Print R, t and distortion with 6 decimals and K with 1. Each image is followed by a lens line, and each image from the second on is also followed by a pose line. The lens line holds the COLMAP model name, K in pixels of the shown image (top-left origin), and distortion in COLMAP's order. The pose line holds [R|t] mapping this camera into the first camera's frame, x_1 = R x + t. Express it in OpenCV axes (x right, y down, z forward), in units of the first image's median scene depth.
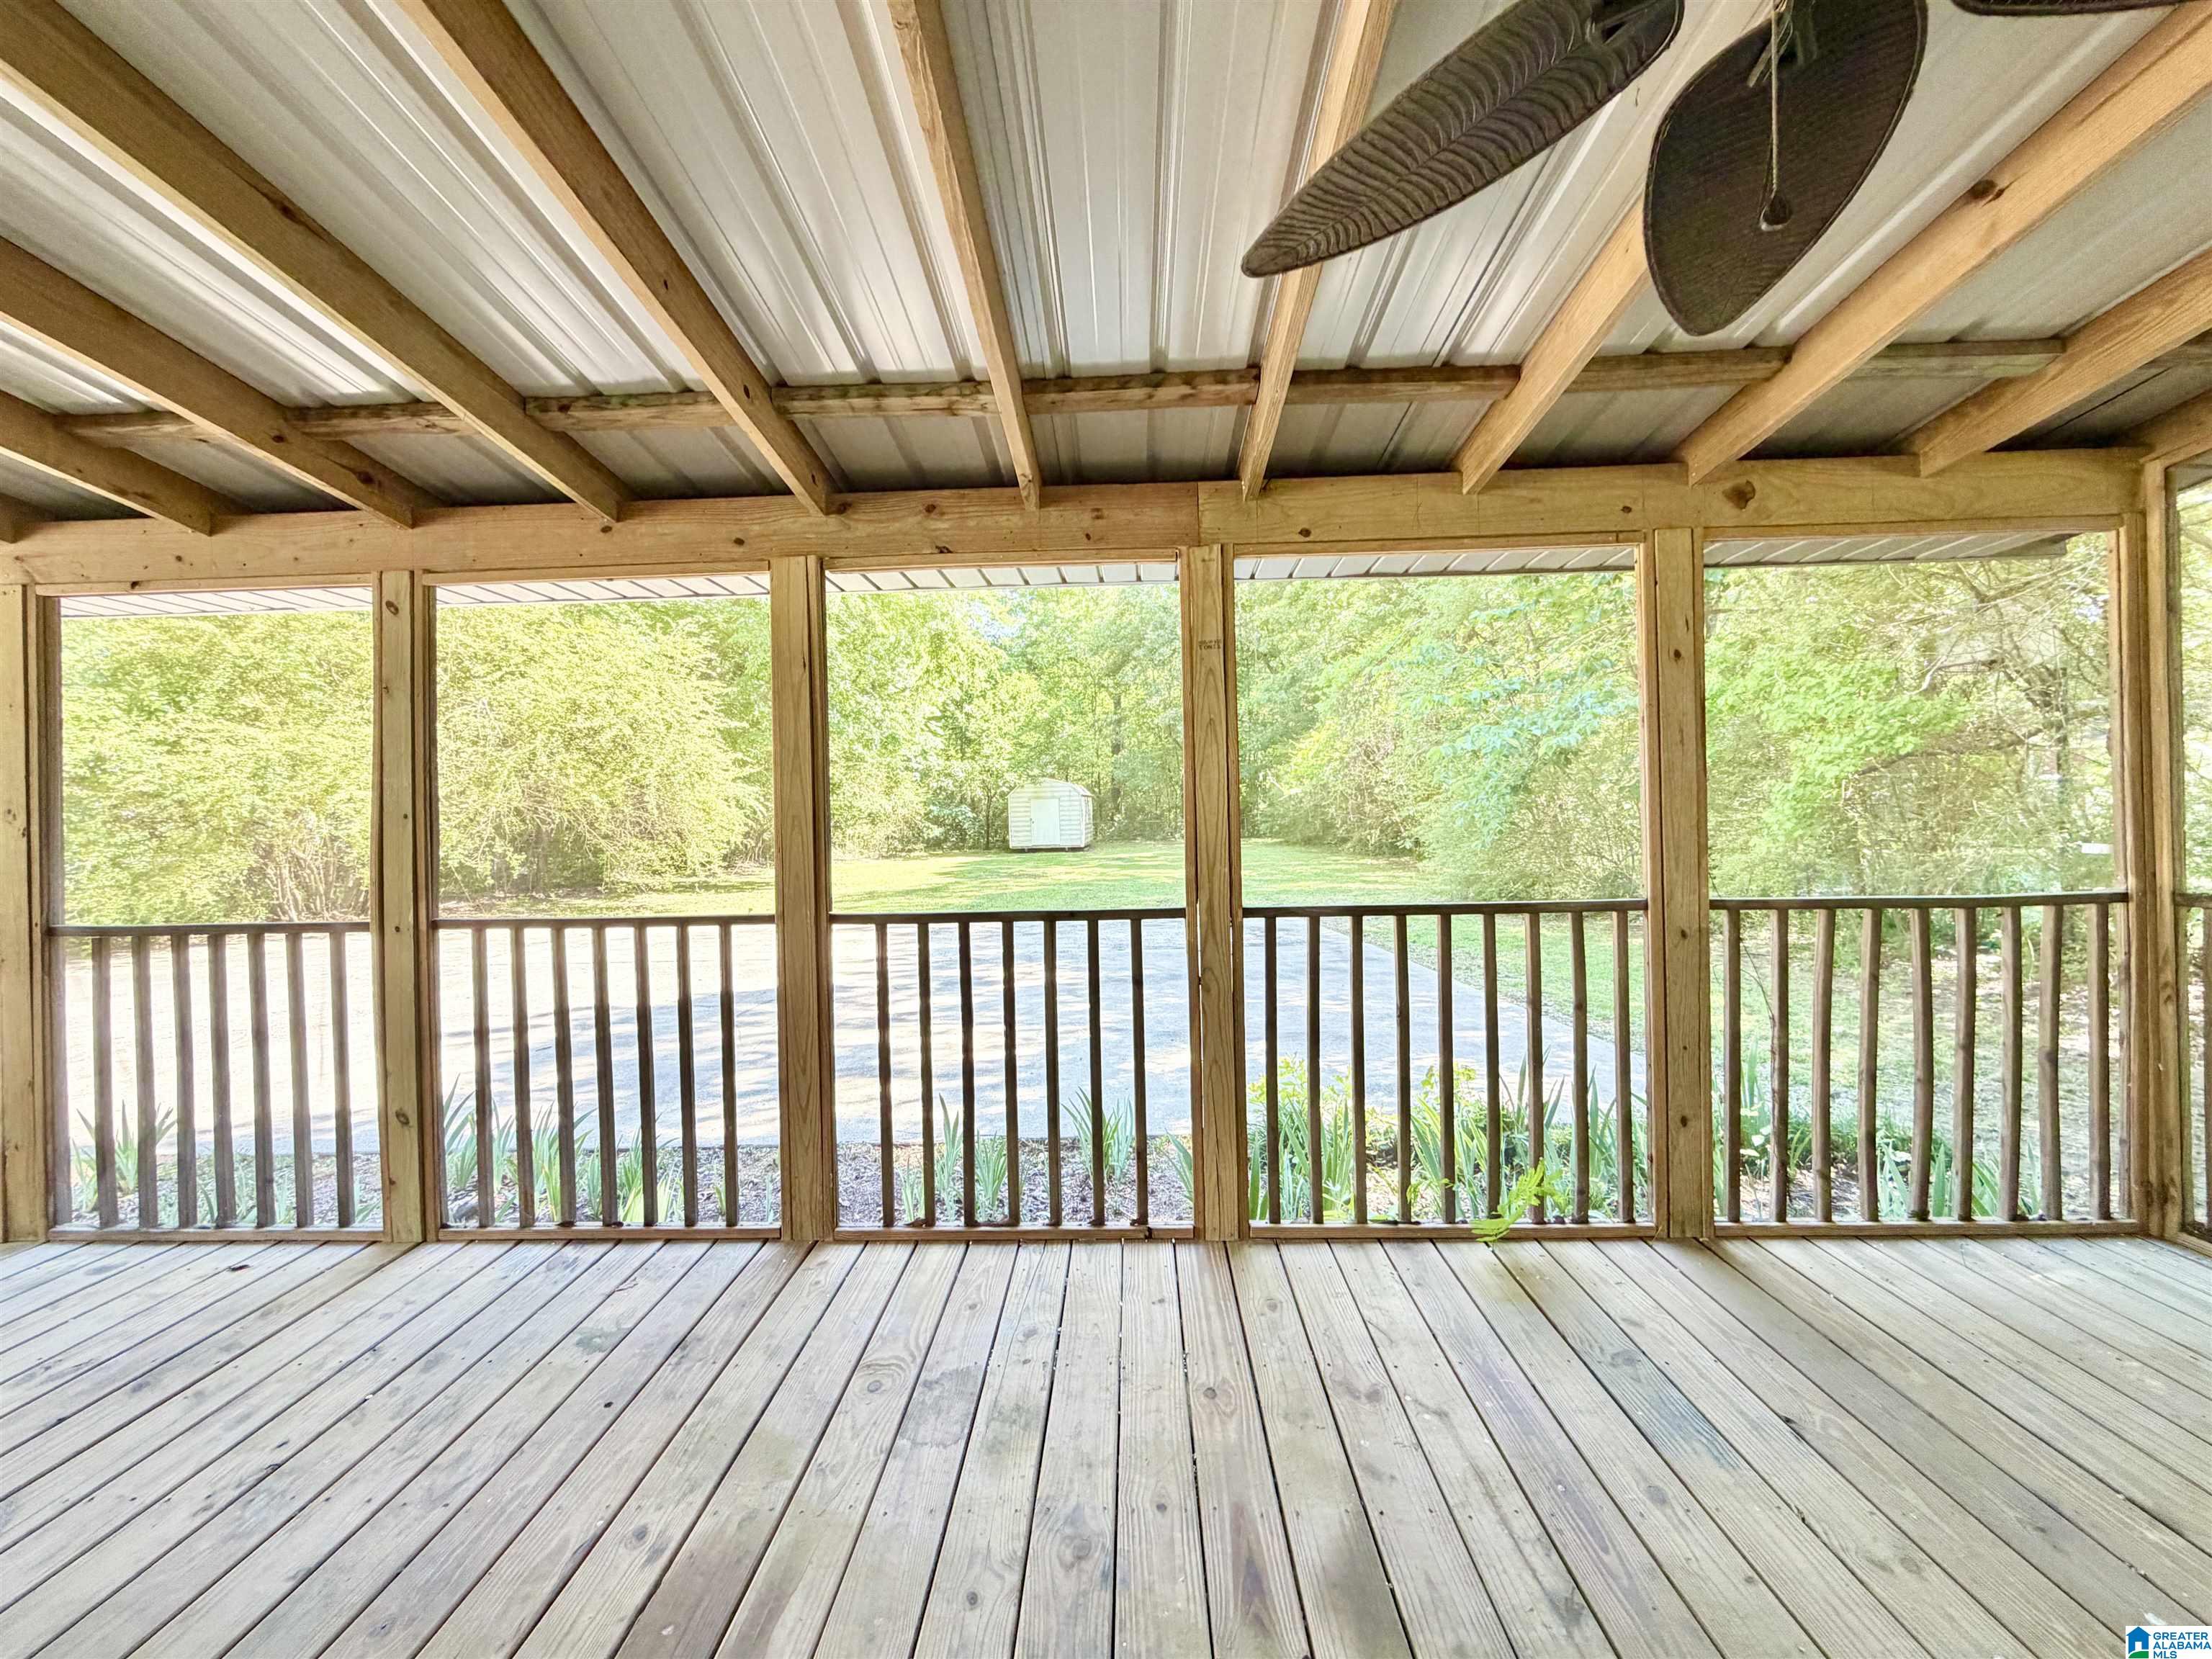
lens RADIAL K [[879.8, 0, 1100.5], [0, 879.8, 830.6], [0, 0, 1]] dist [0.001629, -0.000189]
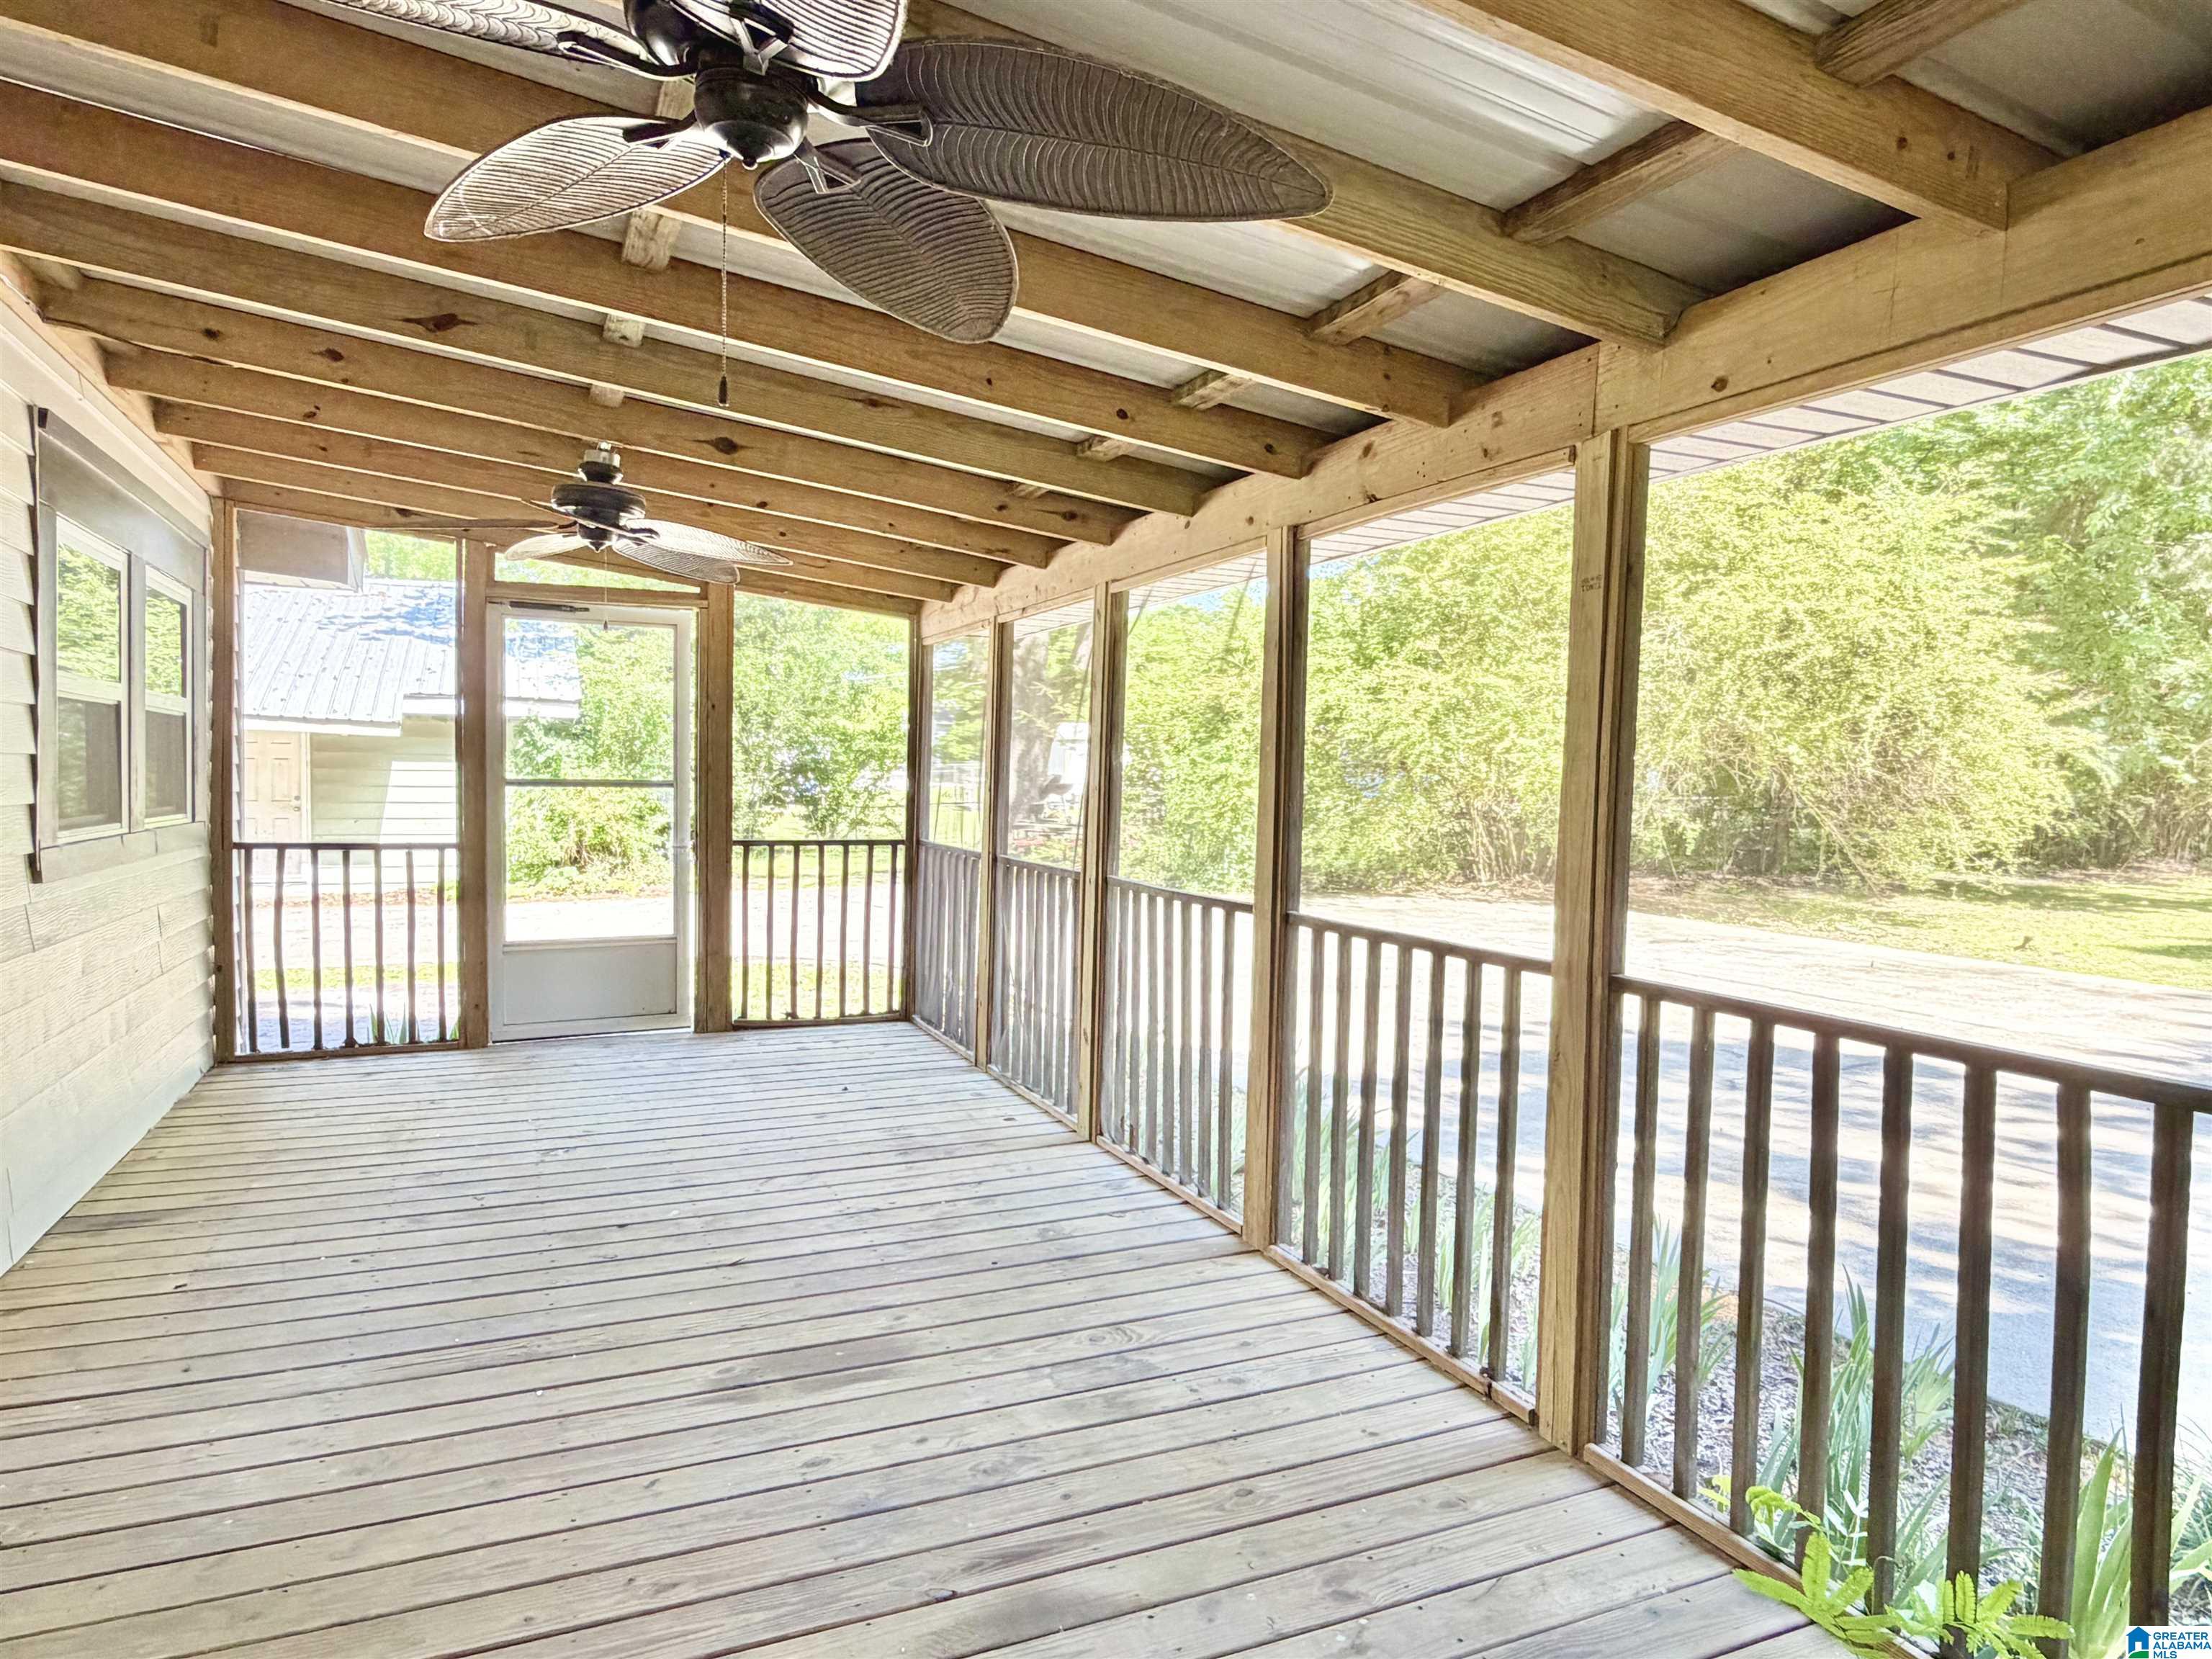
lens RADIAL K [[1354.6, 0, 1098.4], [0, 1354.6, 826.6], [0, 0, 1]] dist [0.001558, 0.001242]
pose [[0.437560, 0.064778, -0.896853, 0.922198], [-0.040401, 0.997811, 0.052359, -0.064270], [0.898281, 0.013323, 0.439219, 0.203436]]
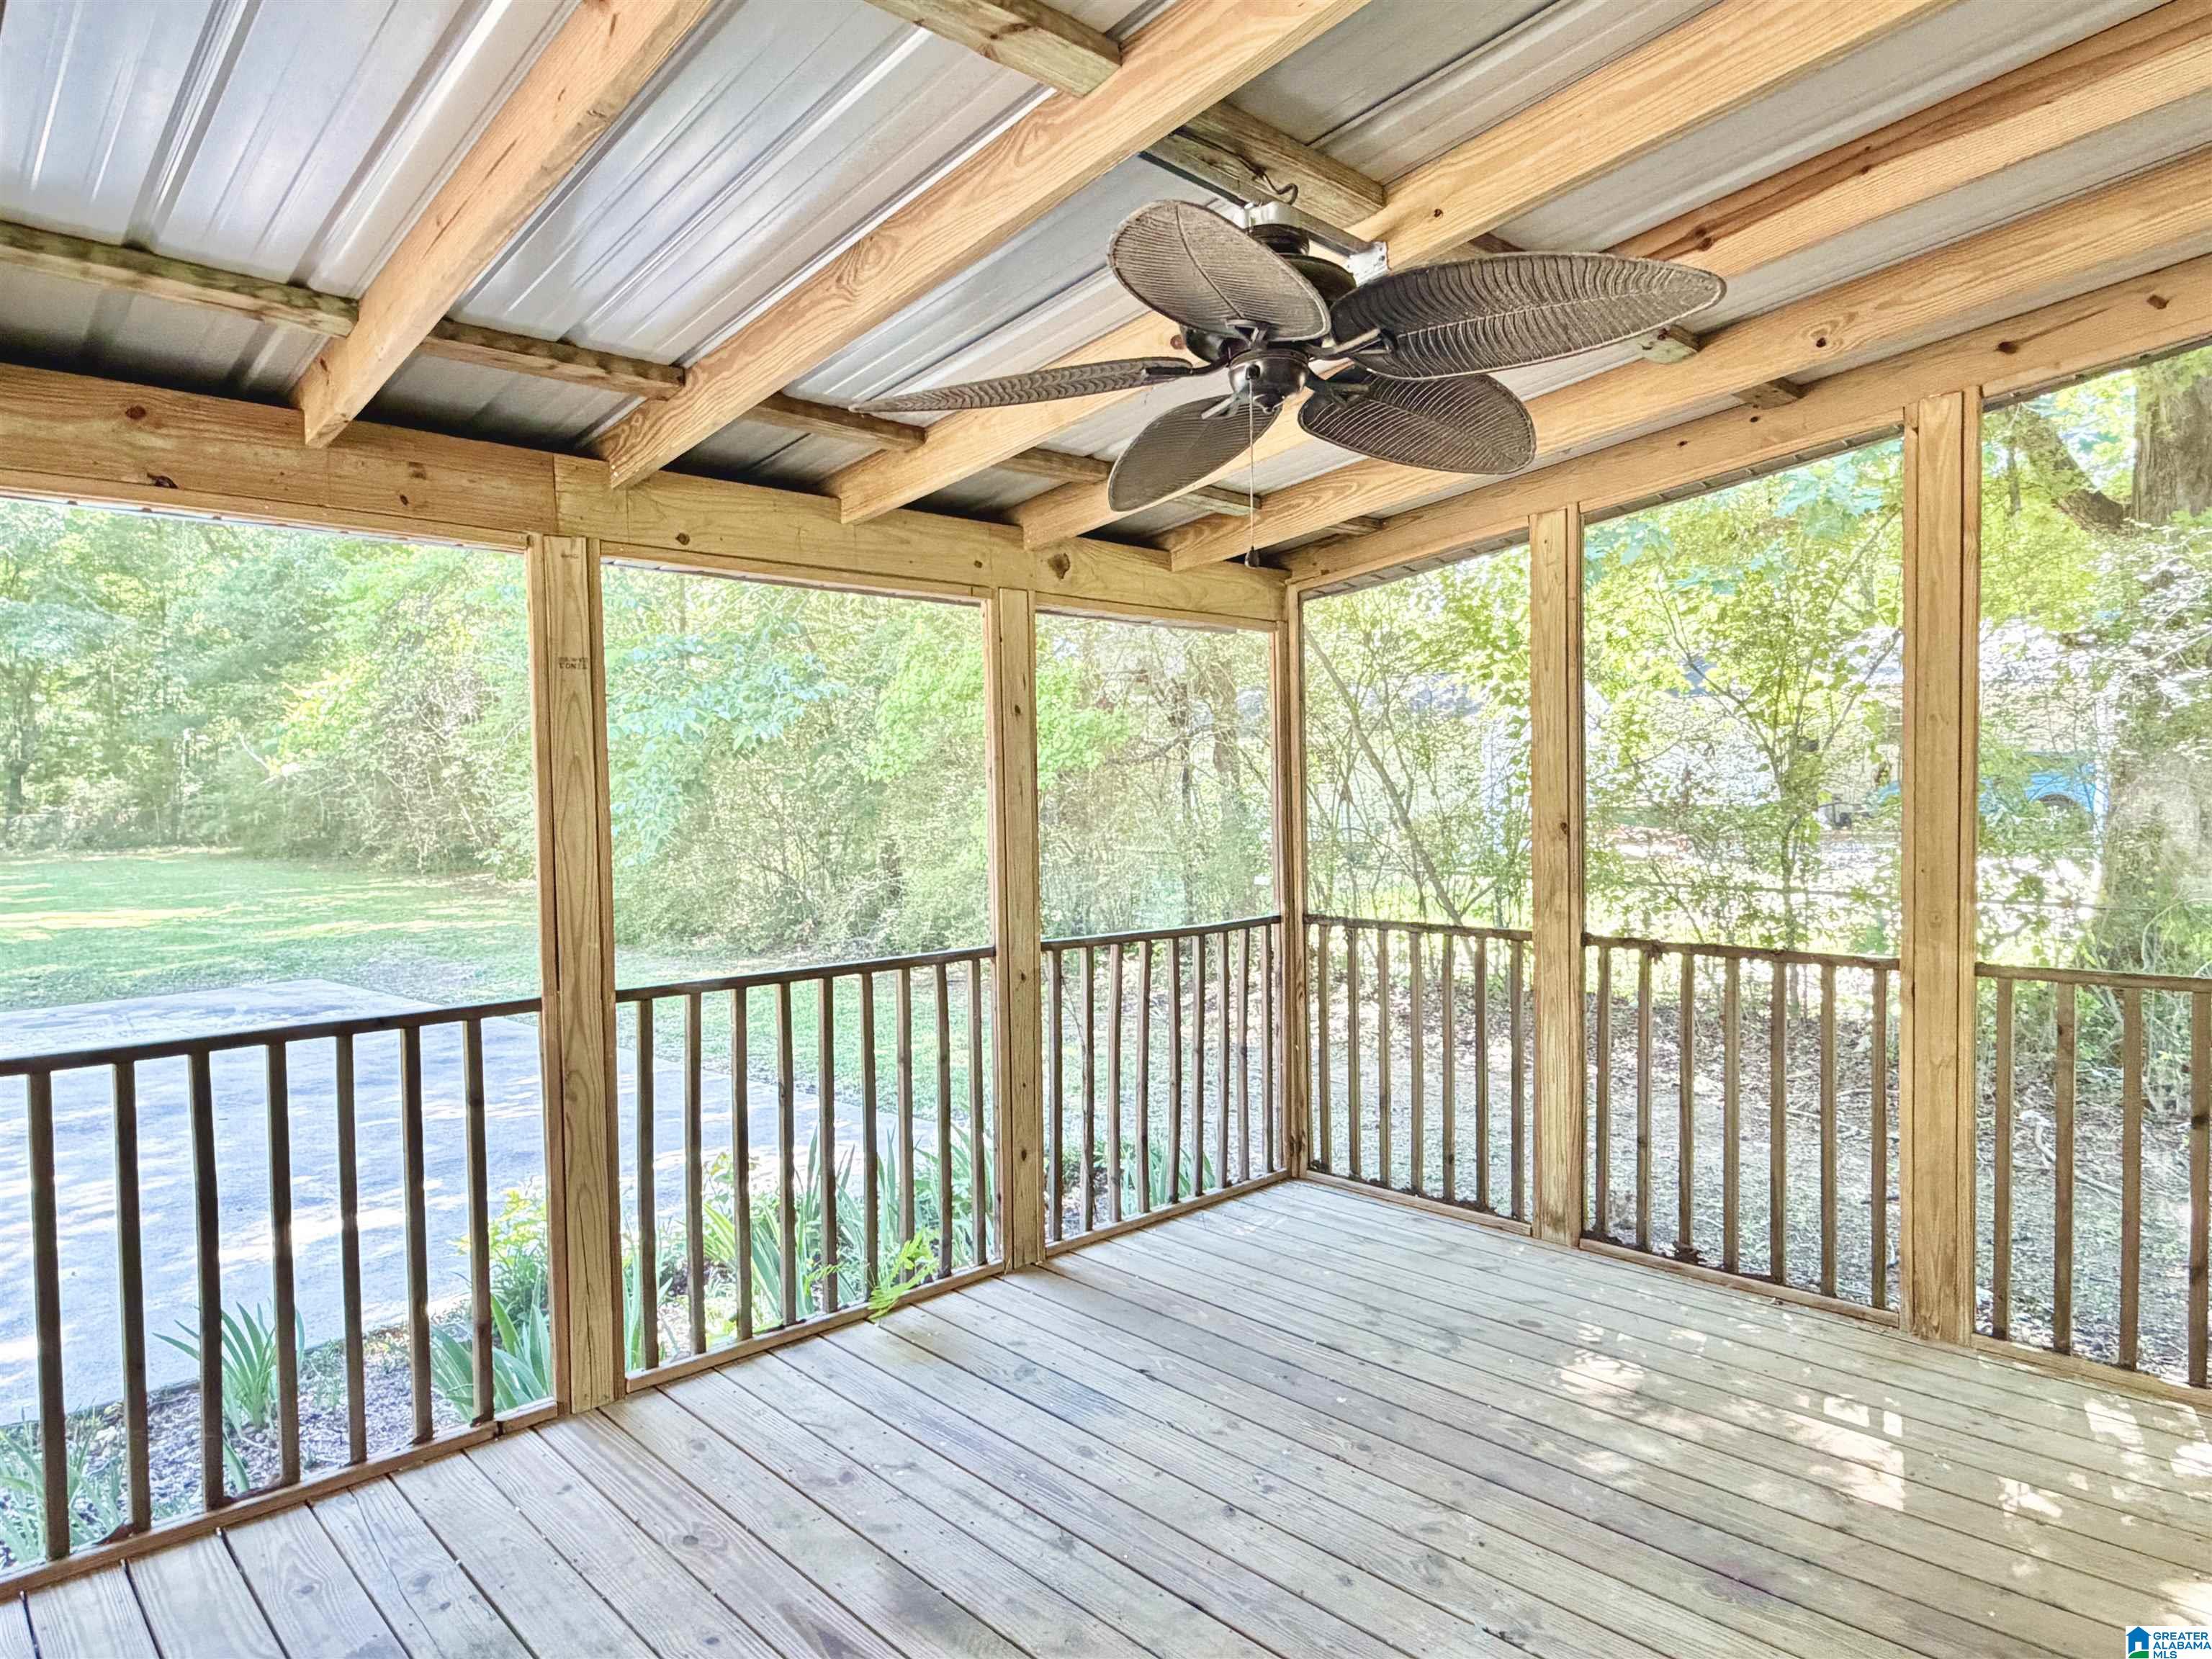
lens RADIAL K [[1354.6, 0, 1089.6], [0, 1354.6, 834.7], [0, 0, 1]] dist [0.001558, 0.001242]
pose [[0.707058, -0.011036, 0.707070, -0.418055], [0.005659, 0.999935, 0.009948, -0.067428], [-0.707133, -0.003033, 0.707074, -0.195346]]
